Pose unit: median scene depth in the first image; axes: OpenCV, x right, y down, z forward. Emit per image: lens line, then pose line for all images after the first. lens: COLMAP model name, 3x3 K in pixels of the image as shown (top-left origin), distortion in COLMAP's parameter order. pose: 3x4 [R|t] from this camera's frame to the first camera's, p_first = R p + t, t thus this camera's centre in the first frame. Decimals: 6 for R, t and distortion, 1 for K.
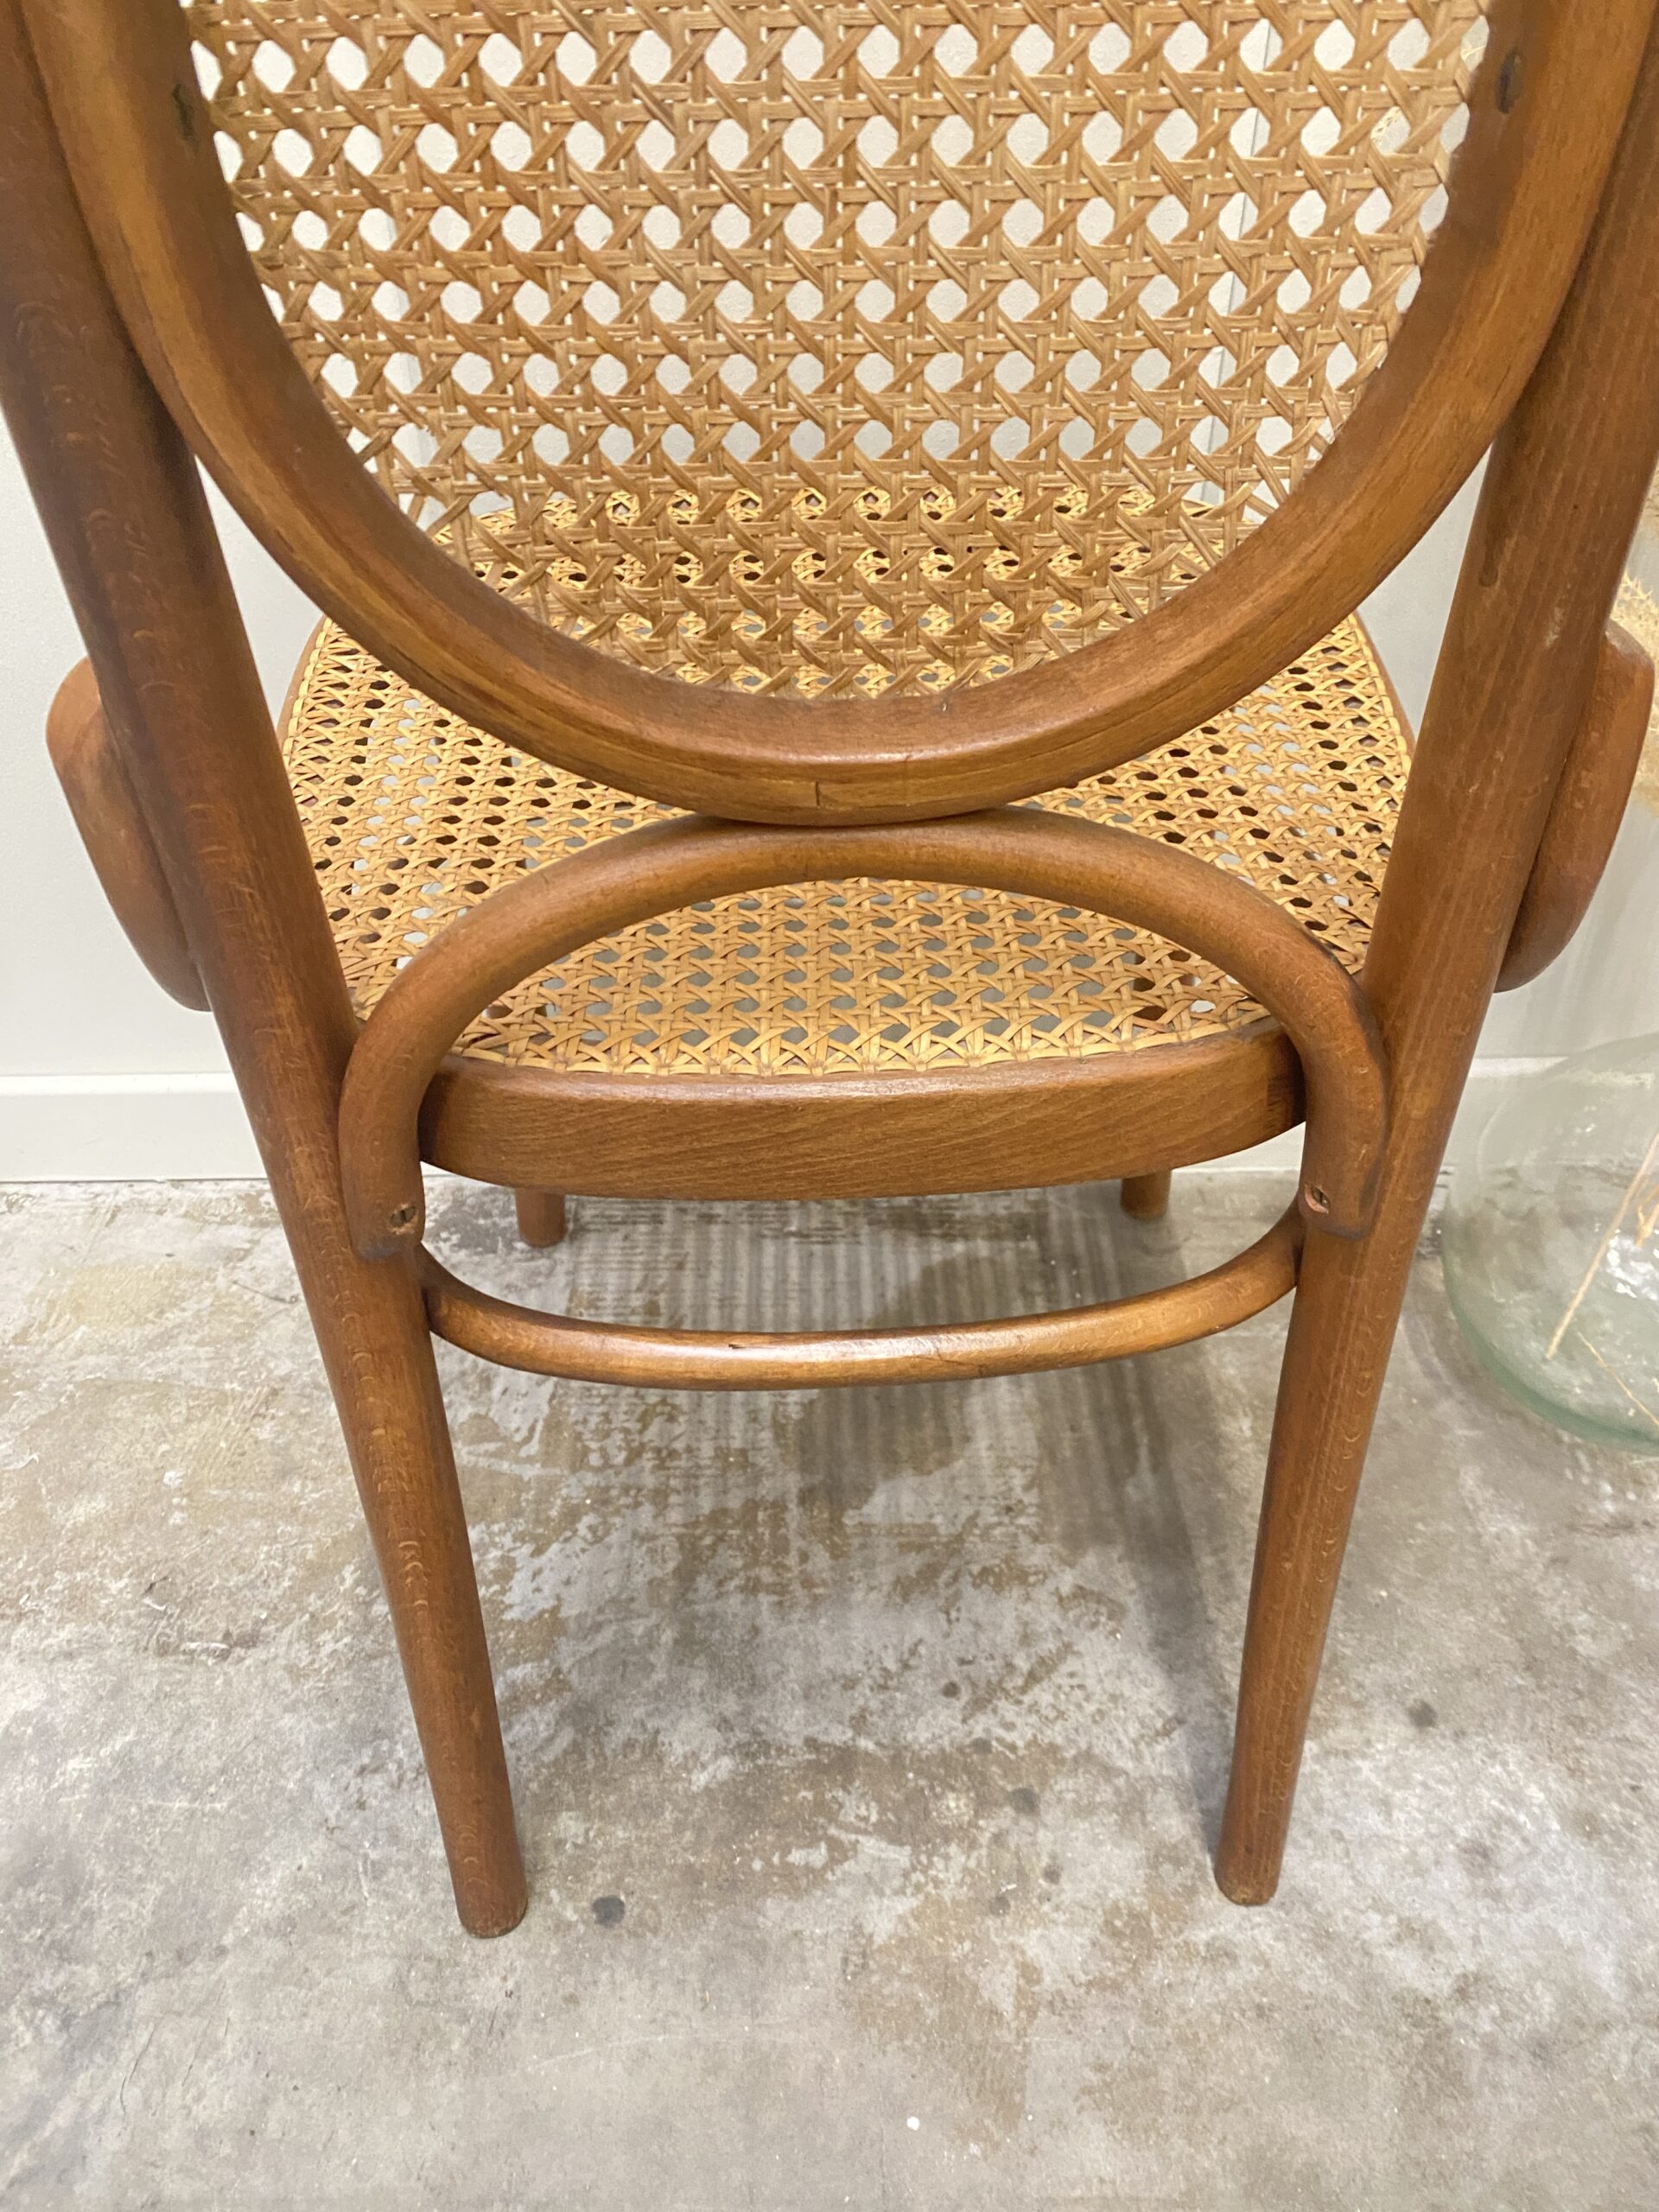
lens RADIAL K [[1678.7, 0, 822.9], [0, 1678.7, 1097.4], [0, 0, 1]] dist [0.017503, -0.019944]
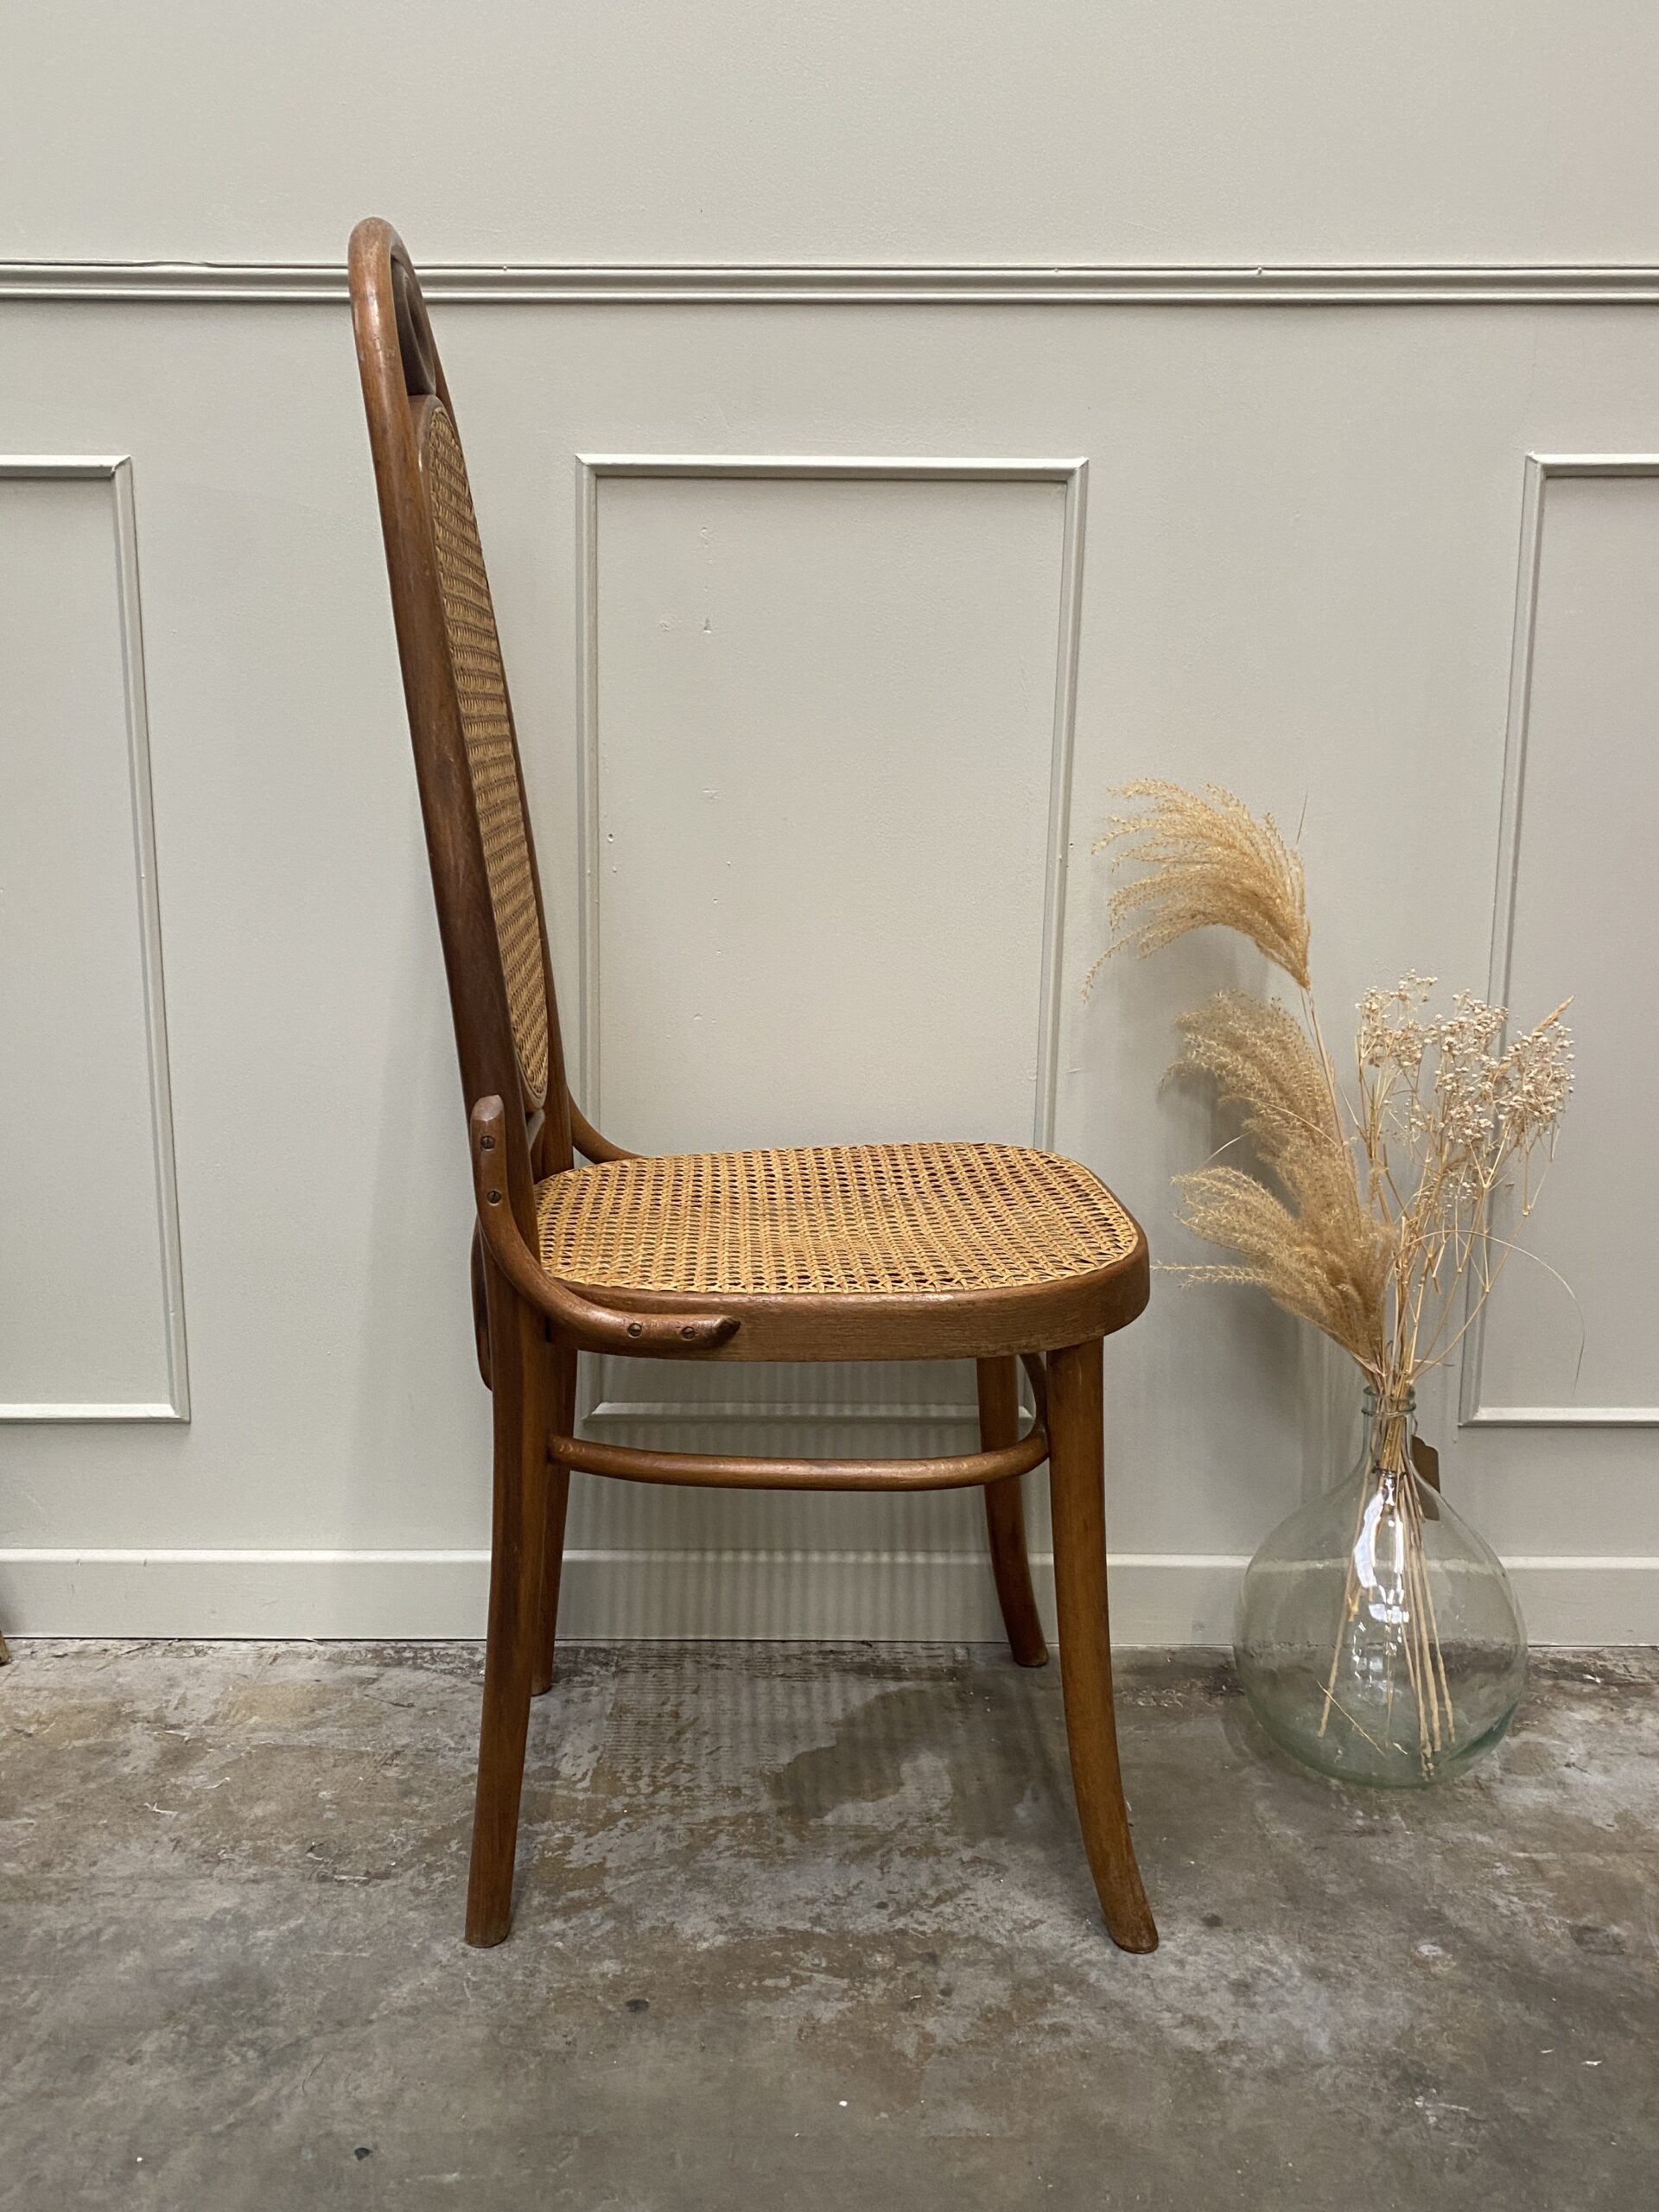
lens RADIAL K [[1874.4, 0, 828.9], [0, 1874.4, 1100.6], [0, 0, 1]] dist [0.006623, -0.006516]
pose [[0.999794, 0.019612, -0.005215, 0.029013], [-0.019724, 0.878644, -0.477070, 0.555171], [-0.004774, 0.477074, 0.878850, -0.768376]]
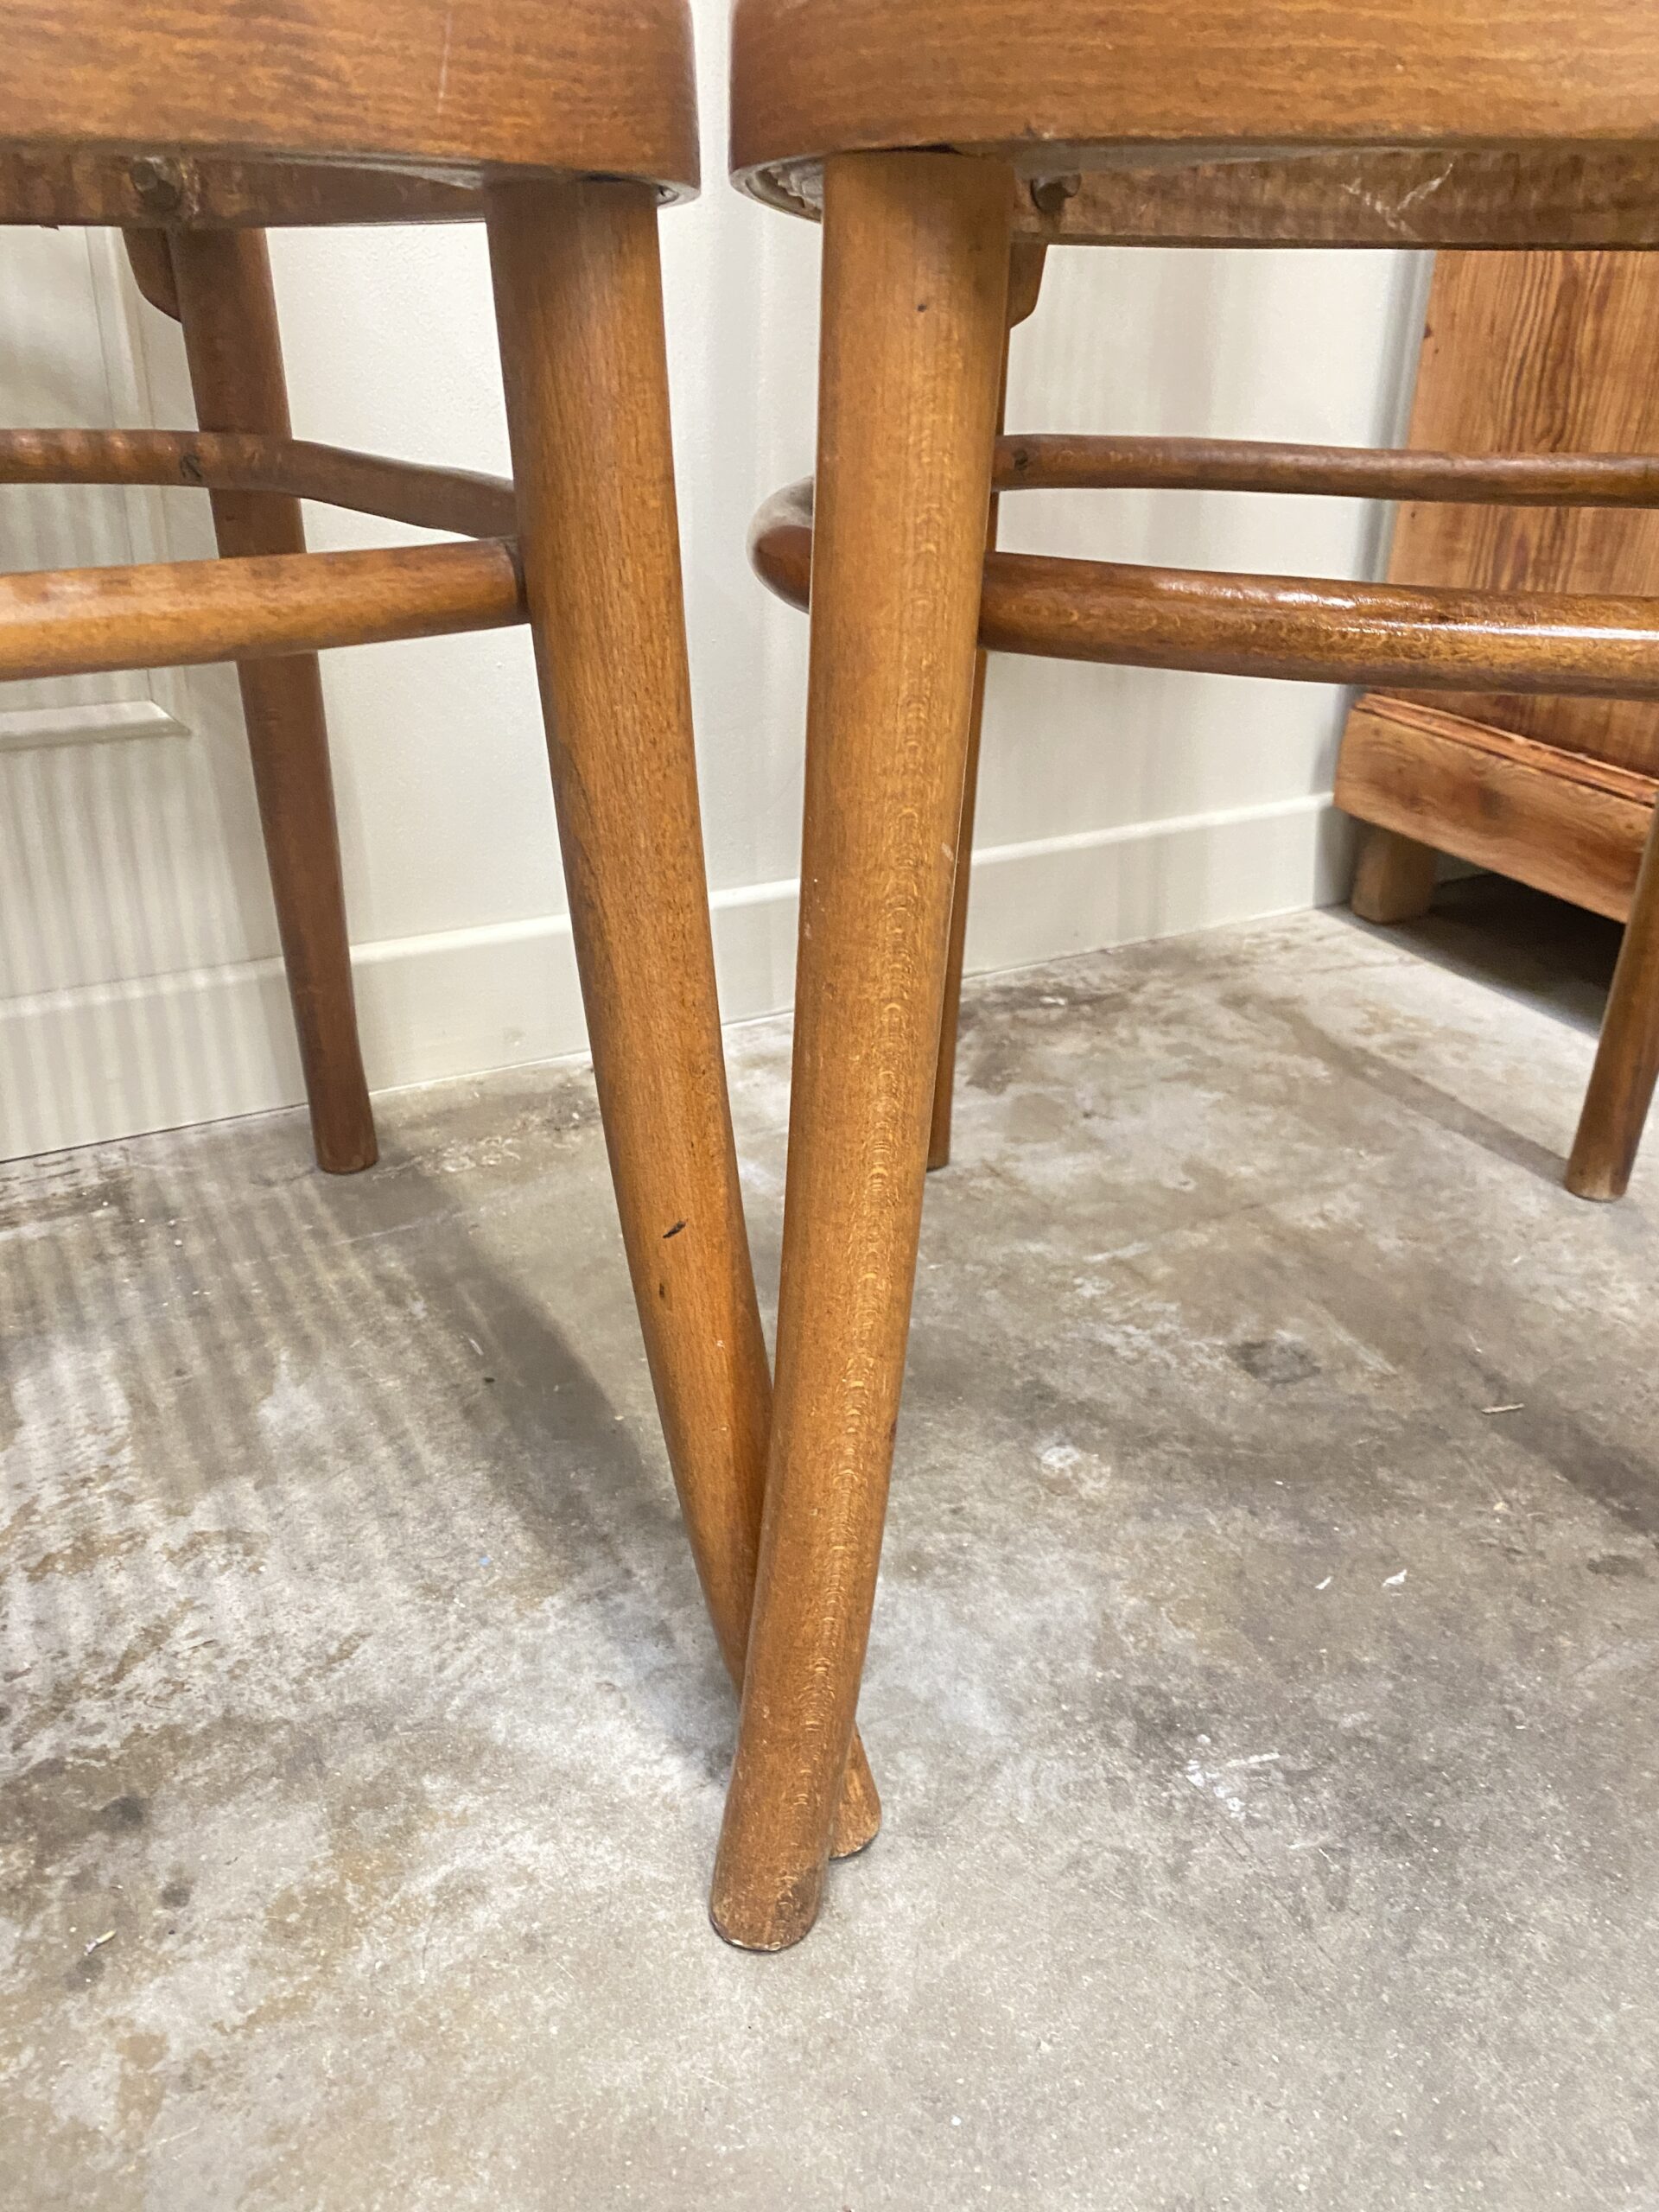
lens RADIAL K [[1678.7, 0, 833.6], [0, 1678.7, 1083.6], [0, 0, 1]] dist [0.017503, -0.019944]
pose [[0.884032, -0.177518, 0.432407, 0.133899], [0.275439, 0.945244, -0.175065, 0.353269], [-0.377652, 0.273864, 0.884521, 0.285843]]
